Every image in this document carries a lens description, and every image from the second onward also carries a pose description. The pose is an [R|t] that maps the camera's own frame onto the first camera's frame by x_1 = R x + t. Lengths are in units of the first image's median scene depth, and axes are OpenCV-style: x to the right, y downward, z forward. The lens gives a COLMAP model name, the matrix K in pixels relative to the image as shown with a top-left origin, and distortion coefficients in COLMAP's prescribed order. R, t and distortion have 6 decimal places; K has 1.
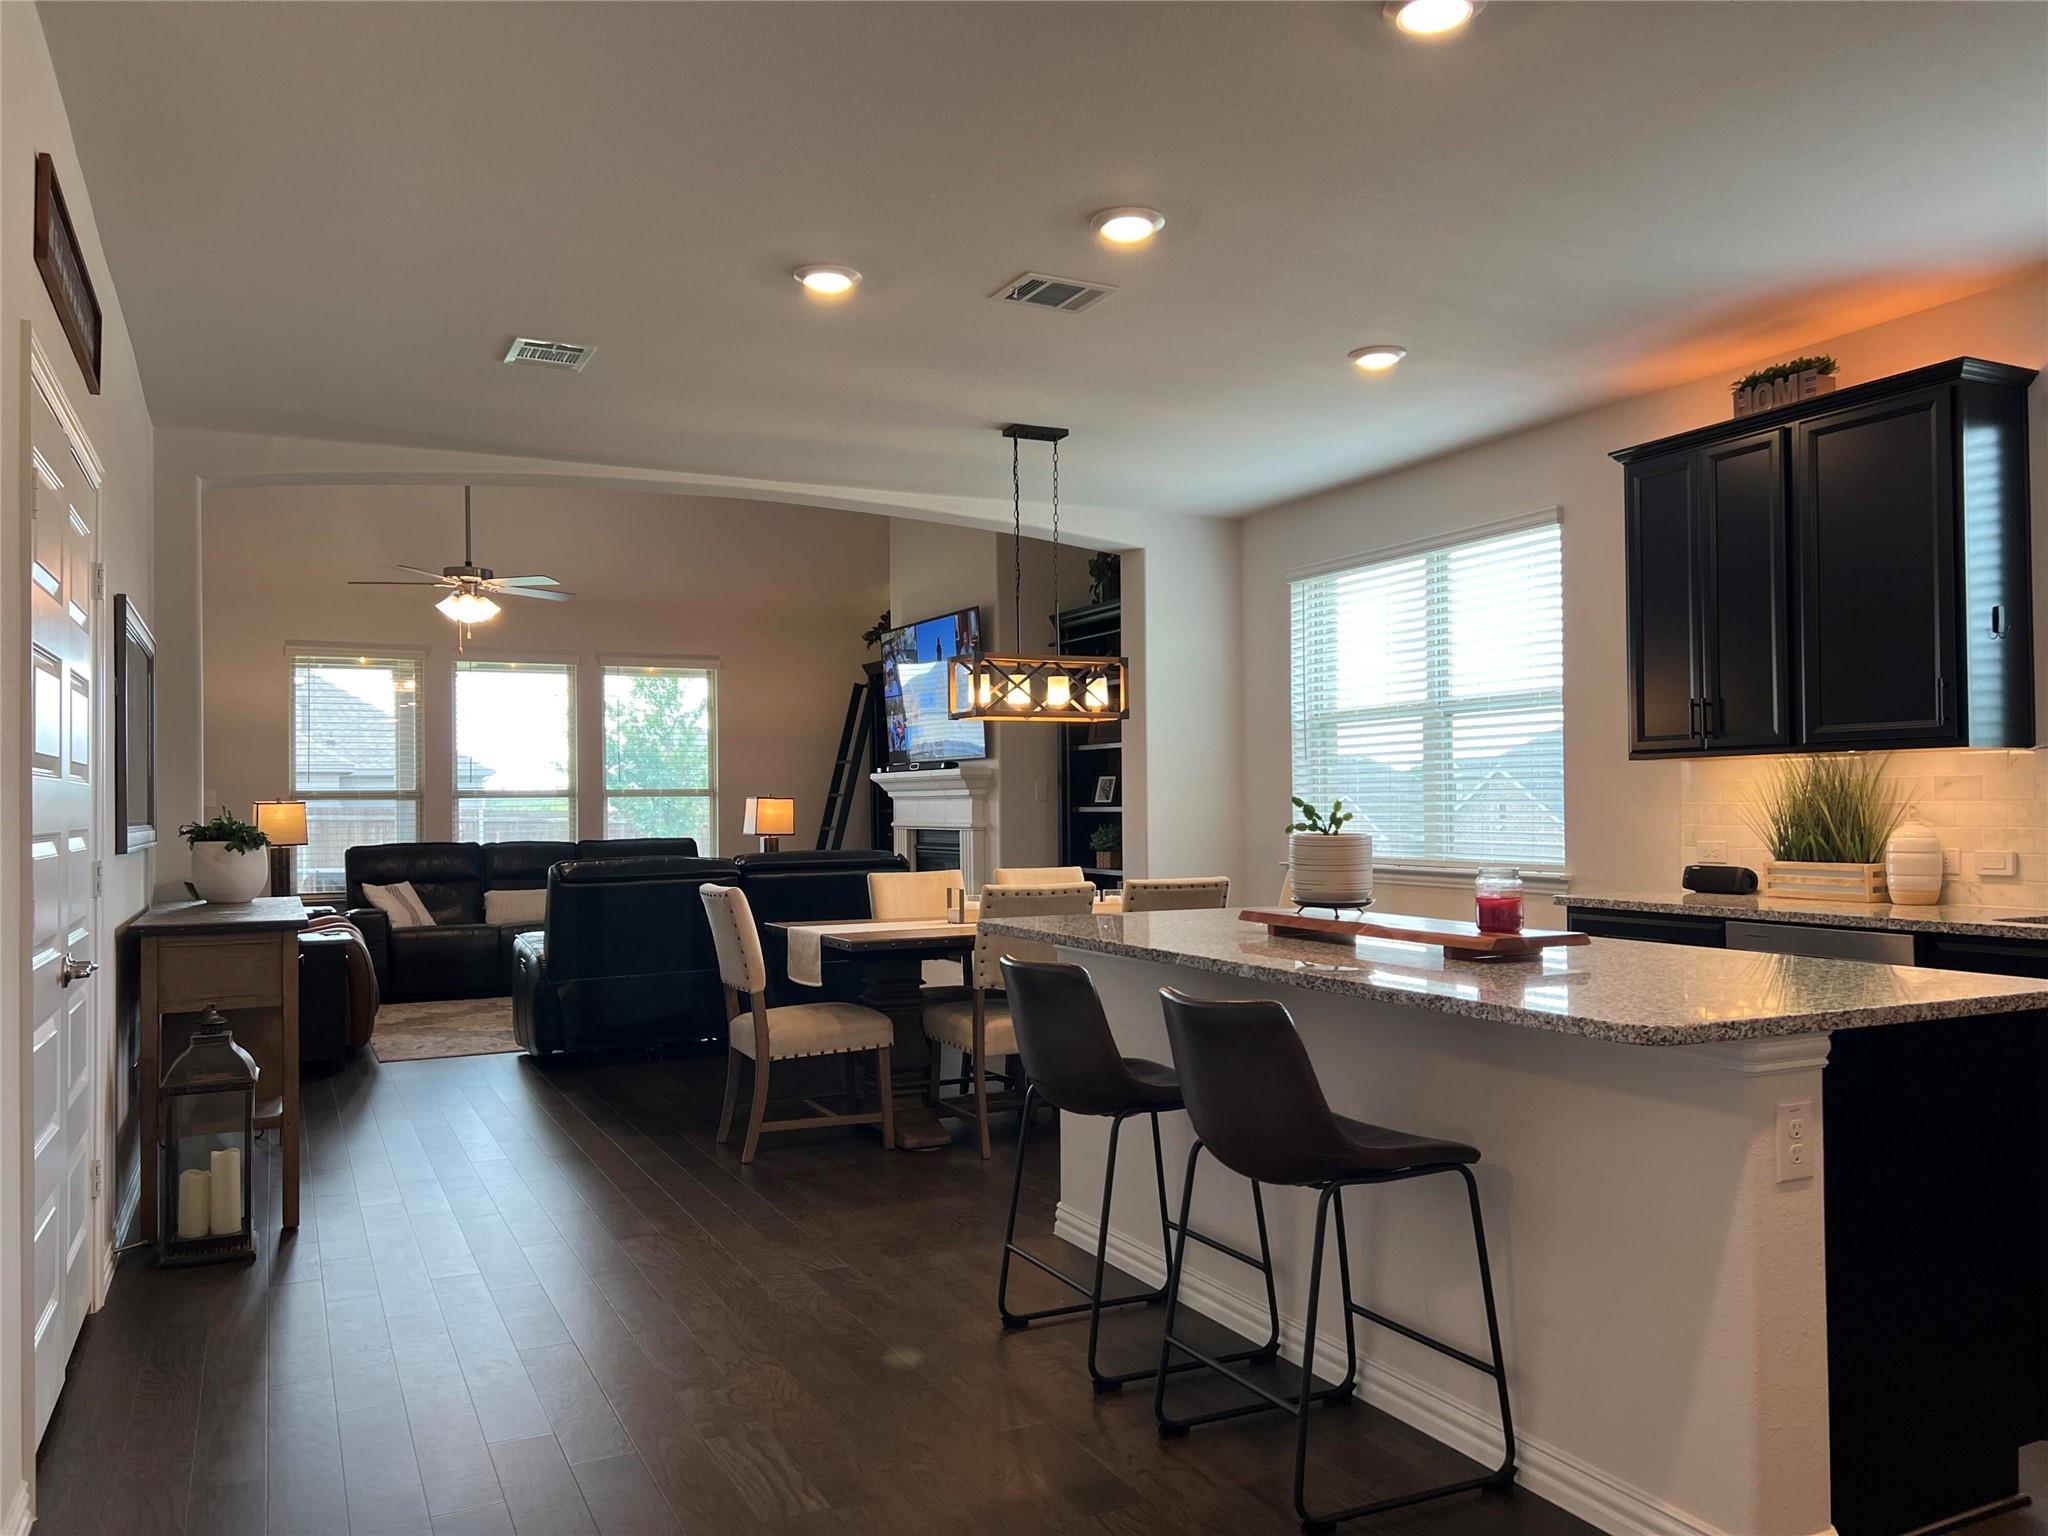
lens RADIAL K [[1529.3, 0, 1020.2], [0, 1529.3, 773.9], [0, 0, 1]] dist [0.094334, -0.149333]
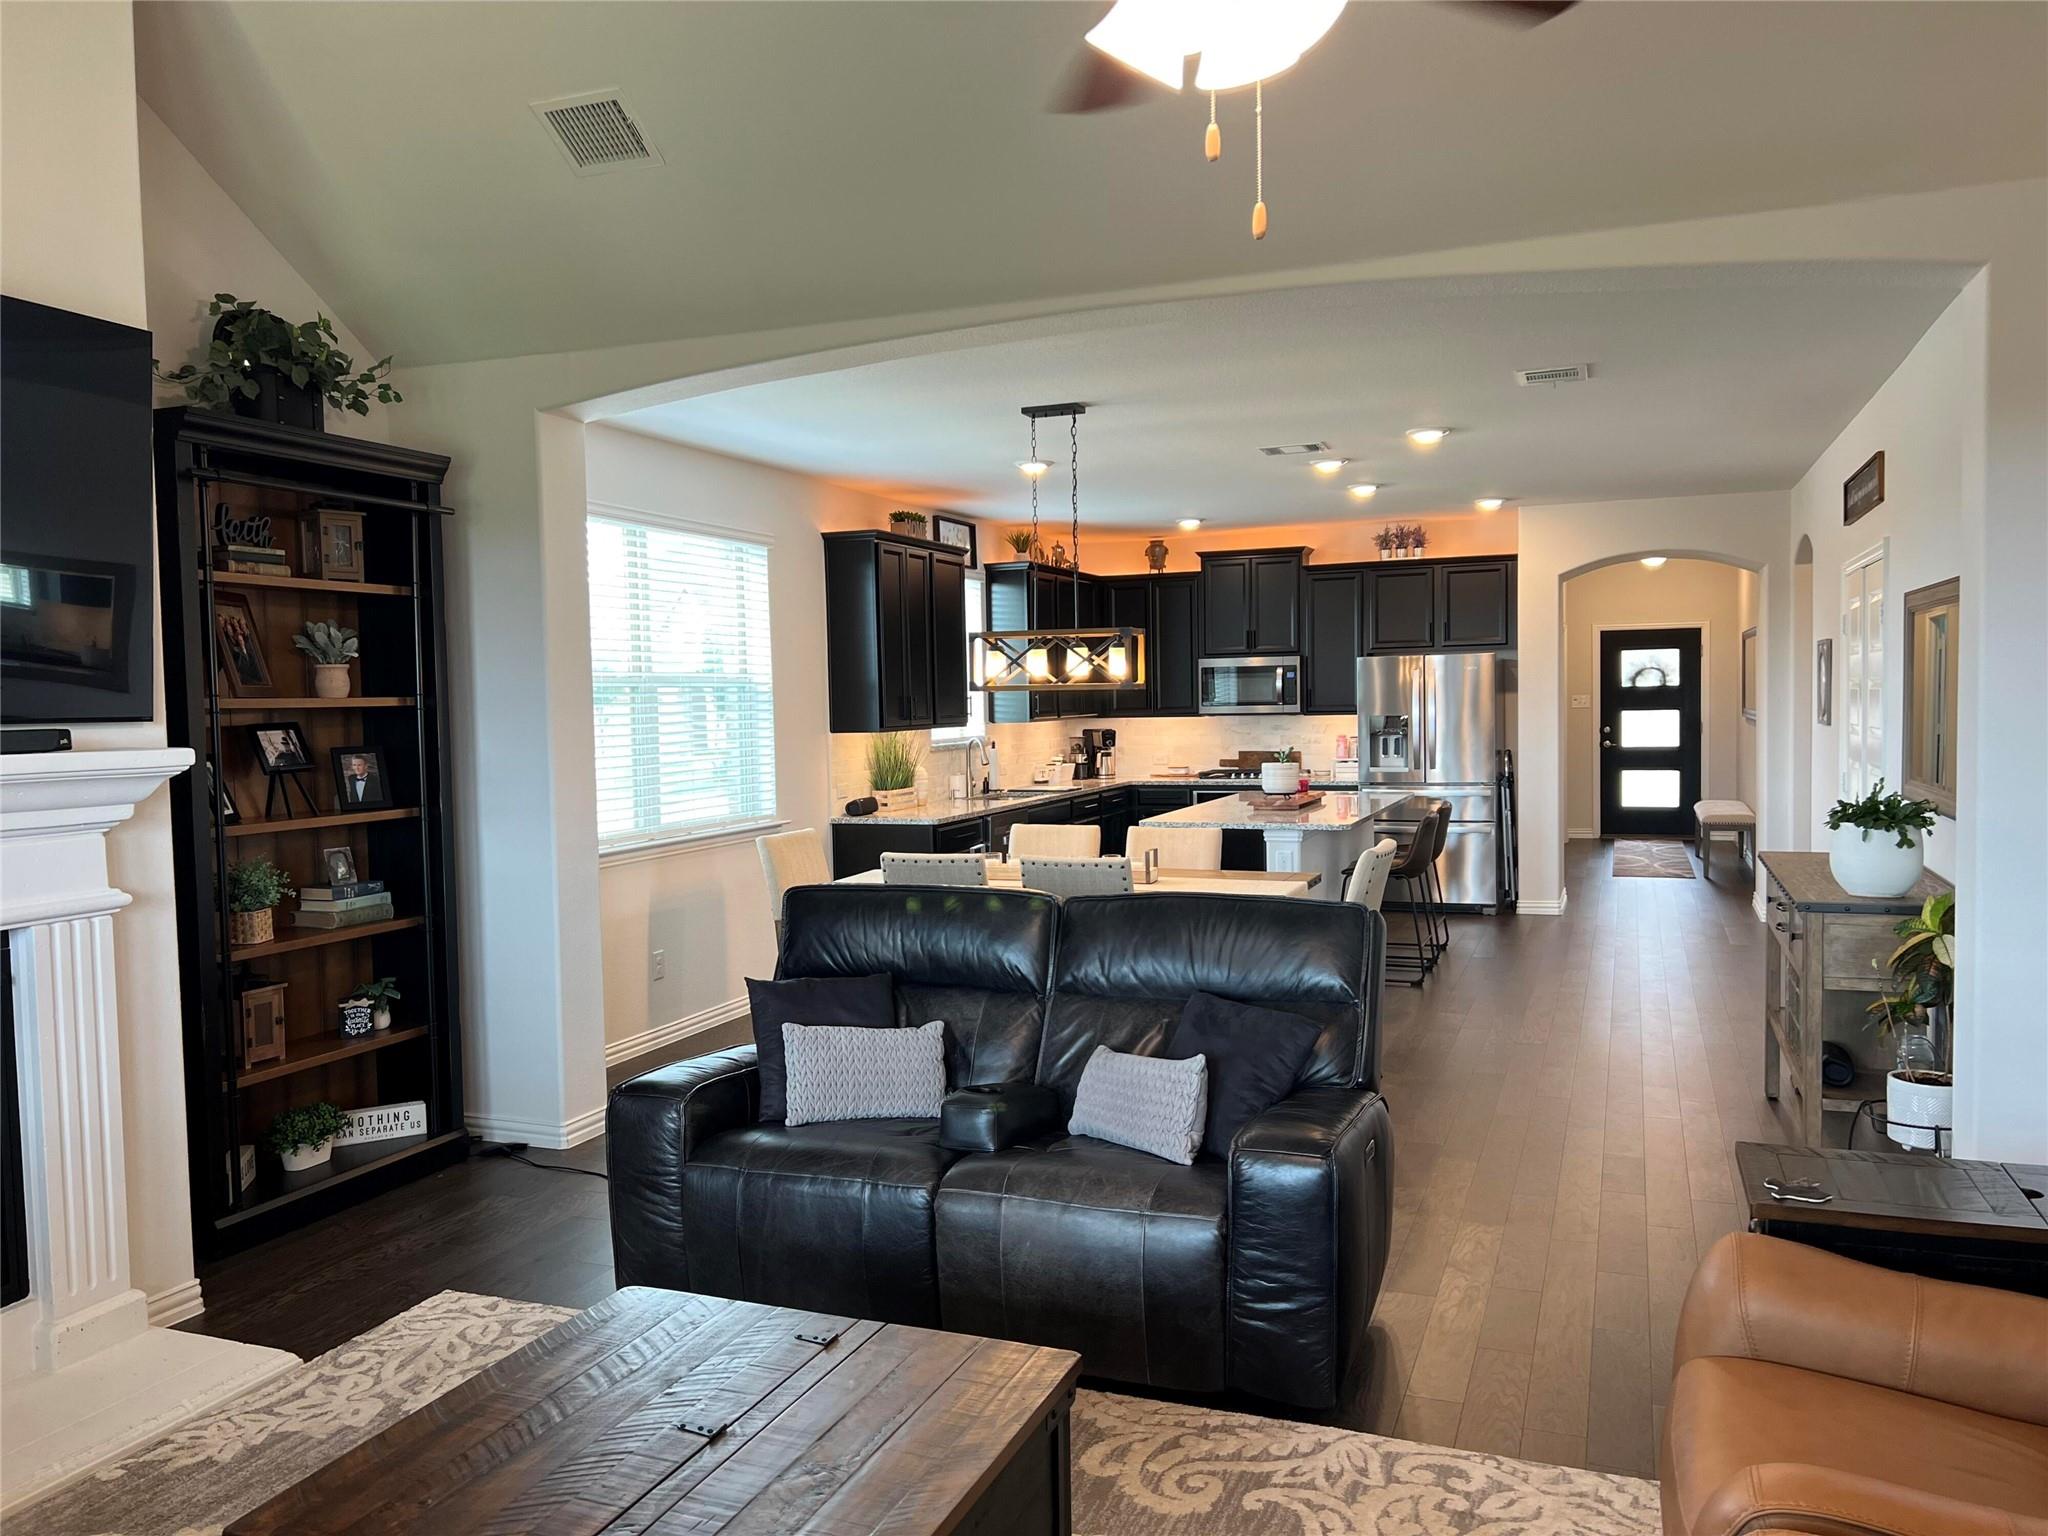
lens RADIAL K [[1555.0, 0, 1013.9], [0, 1555.0, 773.8], [0, 0, 1]] dist [0.014356, -0.006952]
pose [[-0.673912, -0.011858, 0.738716, -0.883302], [0.012291, 0.999553, 0.027257, -0.011038], [-0.738709, 0.027448, -0.673465, 2.066699]]
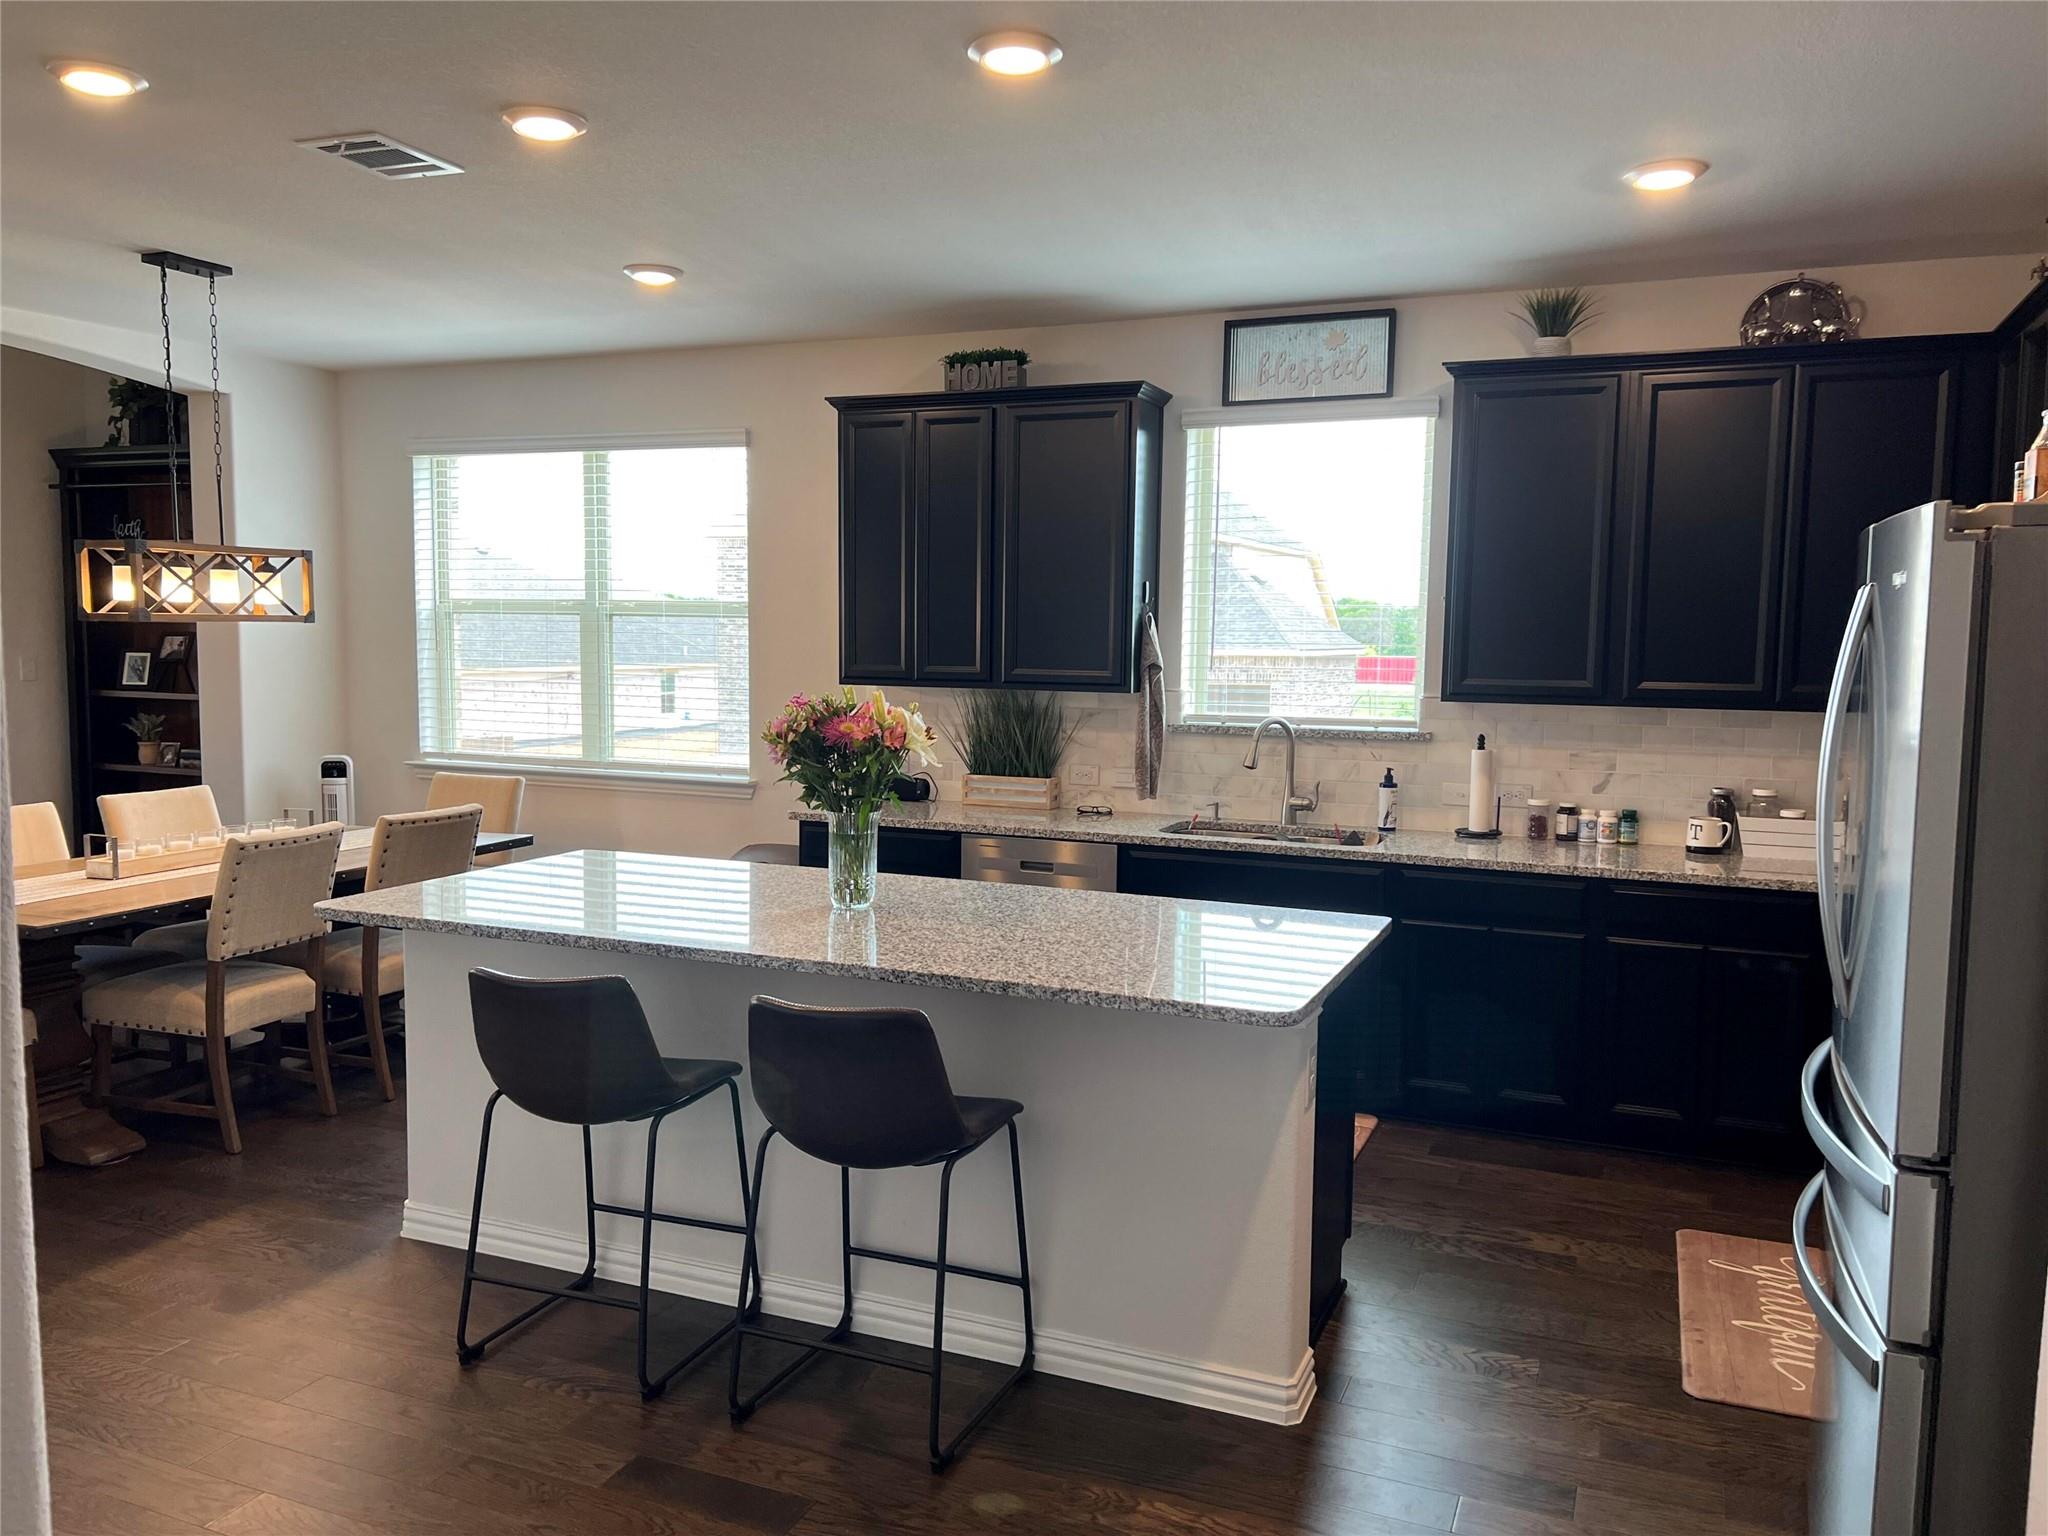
lens RADIAL K [[1529.3, 0, 1020.2], [0, 1529.3, 773.9], [0, 0, 1]] dist [0.094334, -0.149333]
pose [[0.754055, -0.040419, 0.655567, -0.249780], [-0.035069, 0.994203, 0.101636, -0.065778], [-0.655875, -0.099629, 0.748266, 0.093043]]
